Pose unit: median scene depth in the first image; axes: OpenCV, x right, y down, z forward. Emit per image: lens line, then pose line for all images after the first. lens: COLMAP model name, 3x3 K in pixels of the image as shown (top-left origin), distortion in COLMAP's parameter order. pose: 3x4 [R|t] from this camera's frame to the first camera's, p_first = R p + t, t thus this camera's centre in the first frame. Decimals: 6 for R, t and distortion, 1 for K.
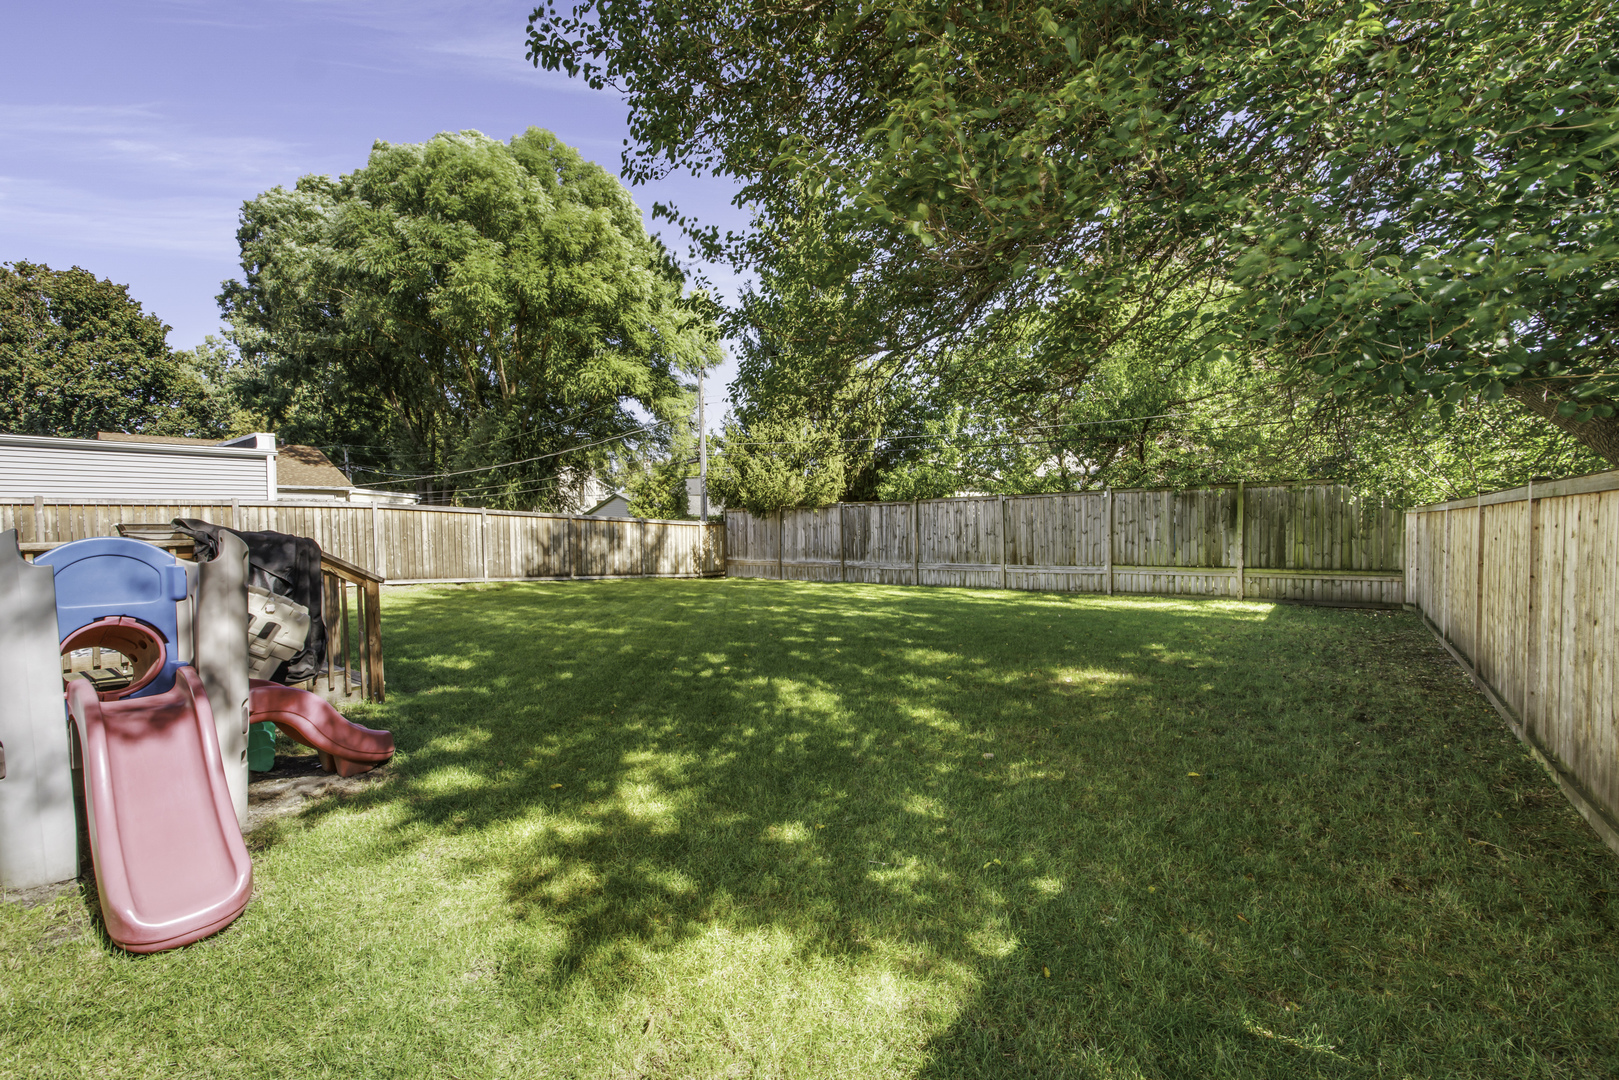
lens RADIAL K [[668.8, 0, 836.3], [0, 668.8, 525.5], [0, 0, 1]] dist [-0.015644, -0.000051]
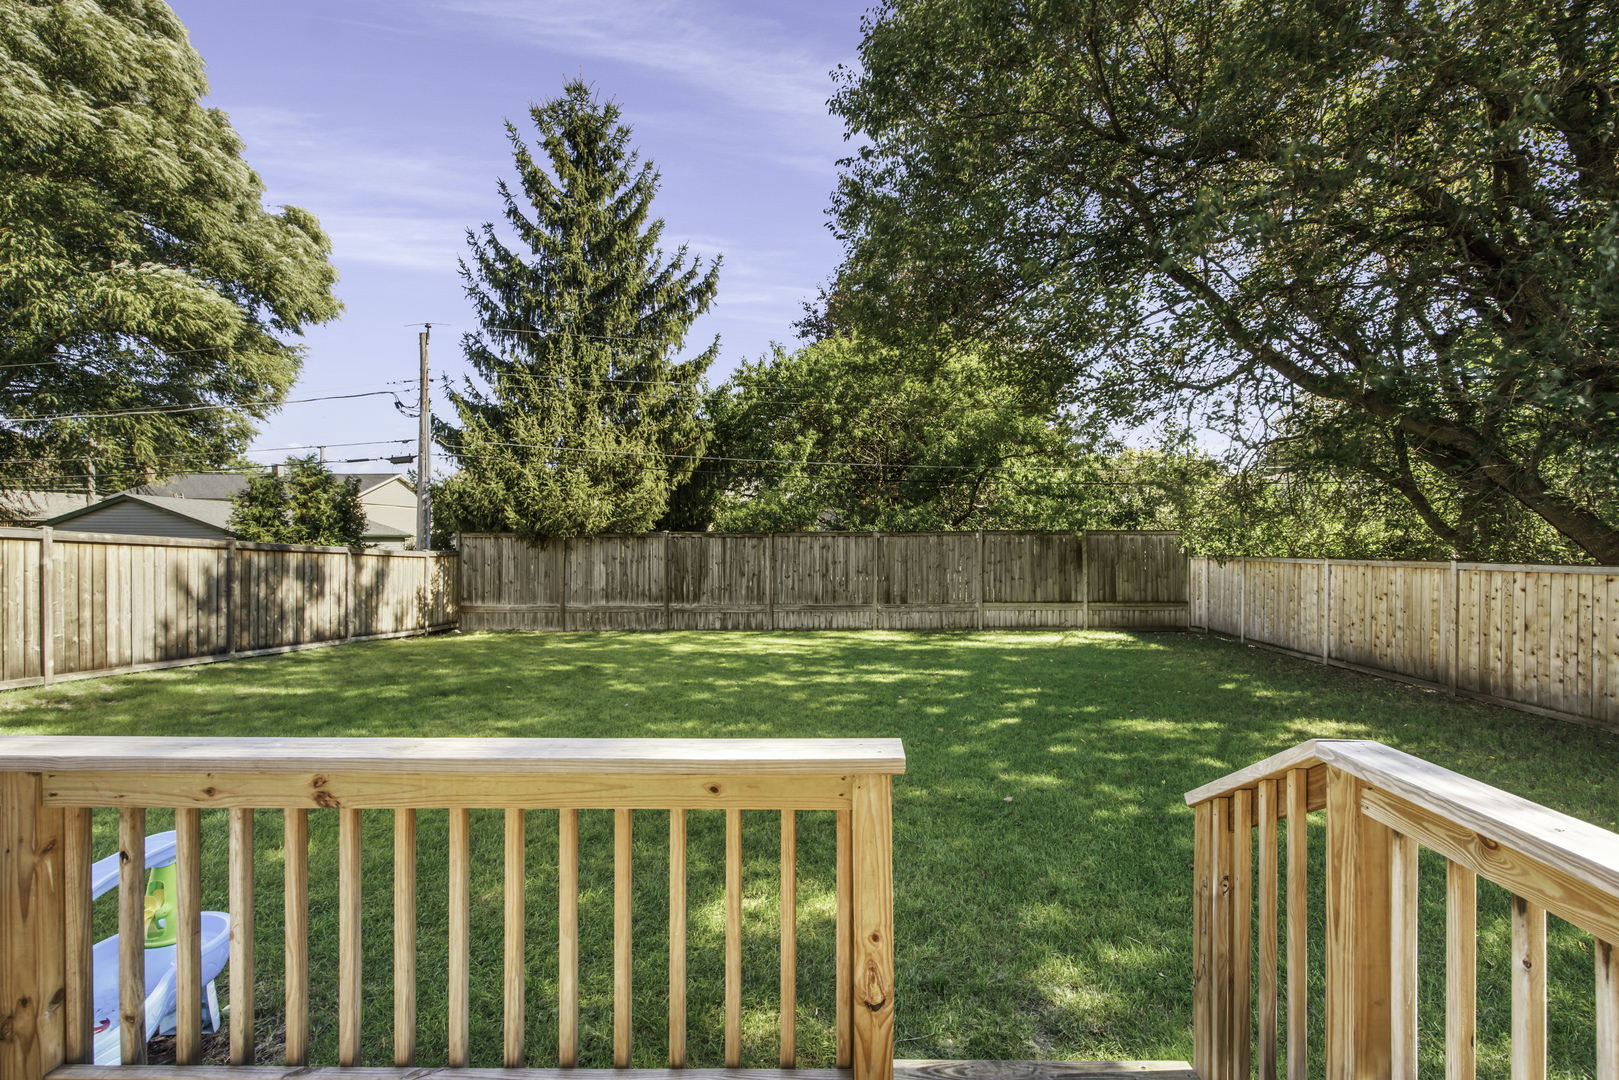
lens RADIAL K [[656.3, 0, 830.2], [0, 656.3, 544.7], [0, 0, 1]] dist [-0.009057, 0.000260]
pose [[0.790415, 0.015828, 0.612368, -0.305819], [-0.016179, 0.999857, -0.004960, -0.016859], [-0.612358, -0.005987, 0.790558, 0.237134]]
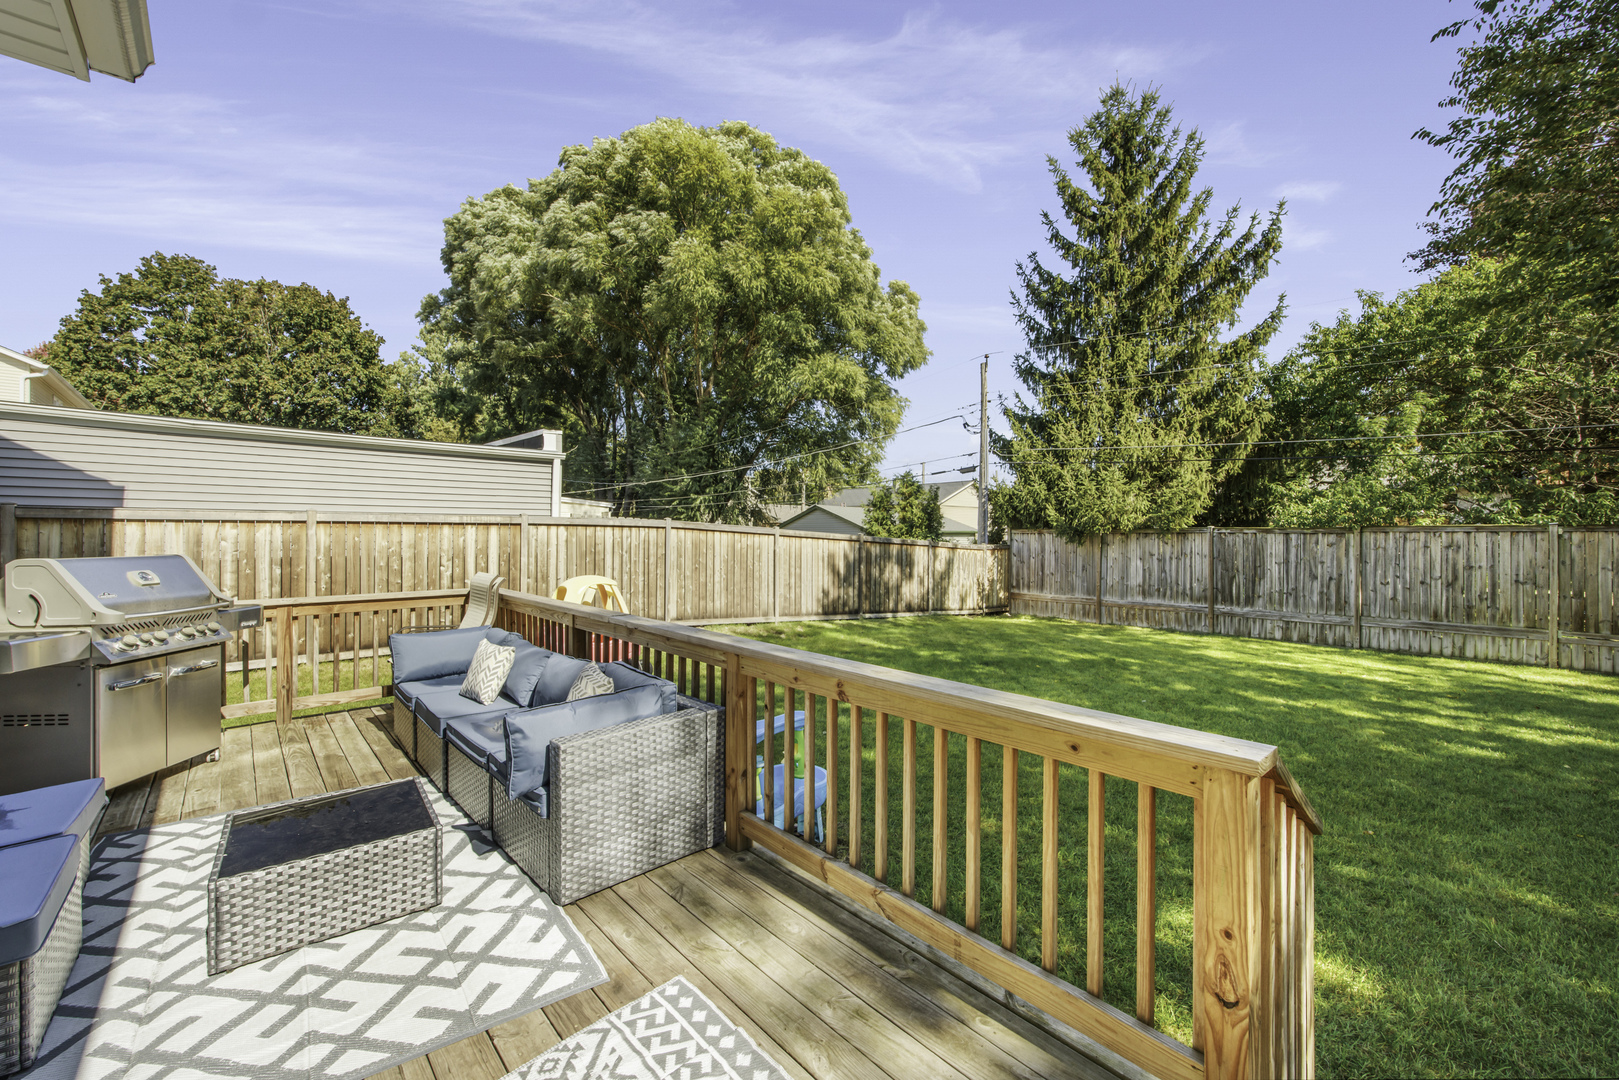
lens RADIAL K [[642.7, 0, 820.3], [0, 642.7, 539.0], [0, 0, 1]] dist [-0.001448, -0.000239]
pose [[0.985602, 0.023162, -0.167489, -0.287579], [-0.021750, 0.999711, 0.010264, -0.017850], [0.167678, -0.006474, 0.985821, 0.208116]]
